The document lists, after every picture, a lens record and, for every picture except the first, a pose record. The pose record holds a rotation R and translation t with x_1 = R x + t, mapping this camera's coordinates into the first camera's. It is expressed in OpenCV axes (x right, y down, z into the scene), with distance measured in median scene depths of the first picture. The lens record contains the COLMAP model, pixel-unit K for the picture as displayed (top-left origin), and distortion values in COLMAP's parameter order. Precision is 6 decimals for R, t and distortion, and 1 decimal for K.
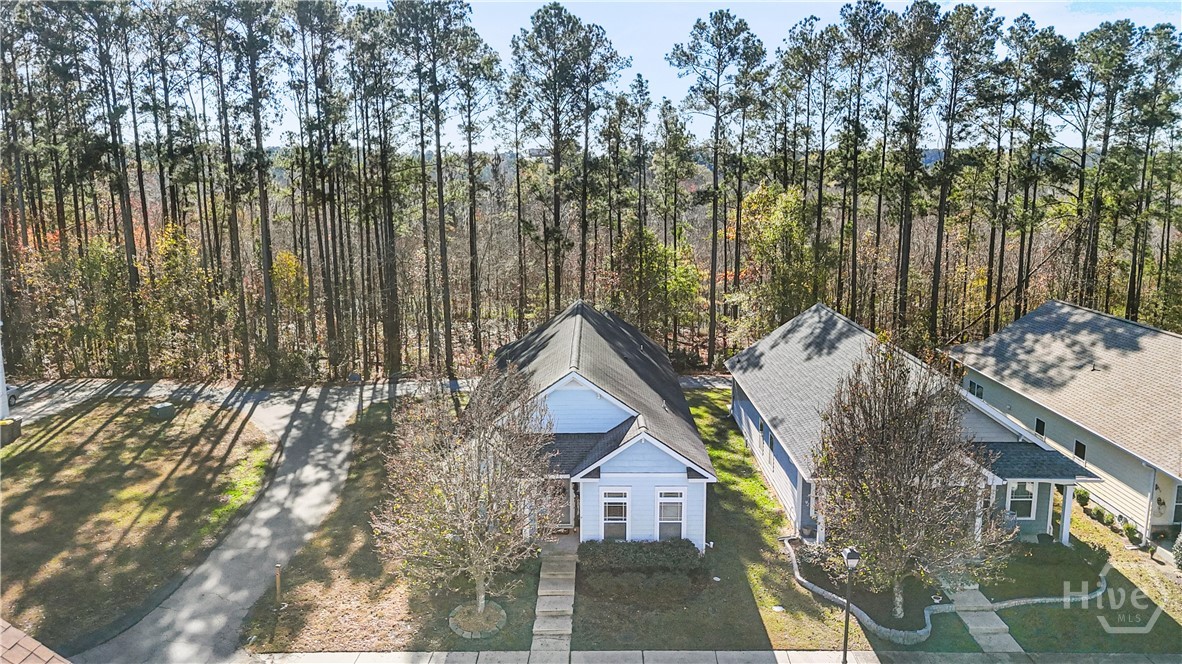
lens RADIAL K [[875.3, 0, 591.0], [0, 875.3, 332.0], [0, 0, 1]] dist [0.069770, -0.064506]
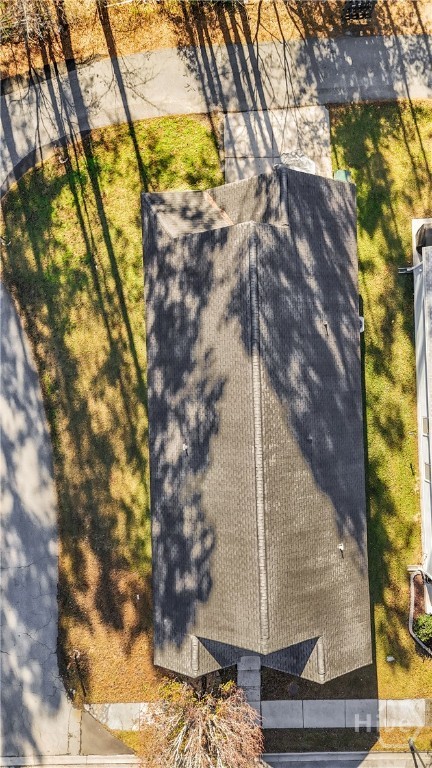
lens RADIAL K [[557.8, 0, 216.0], [0, 557.8, 384.0], [0, 0, 1]] dist [0.010734, 0.002649]
pose [[0.999625, -0.026465, -0.007041, -0.049055], [0.011921, 0.189019, 0.981901, -0.553678], [-0.024655, -0.981617, 0.189264, 0.923482]]
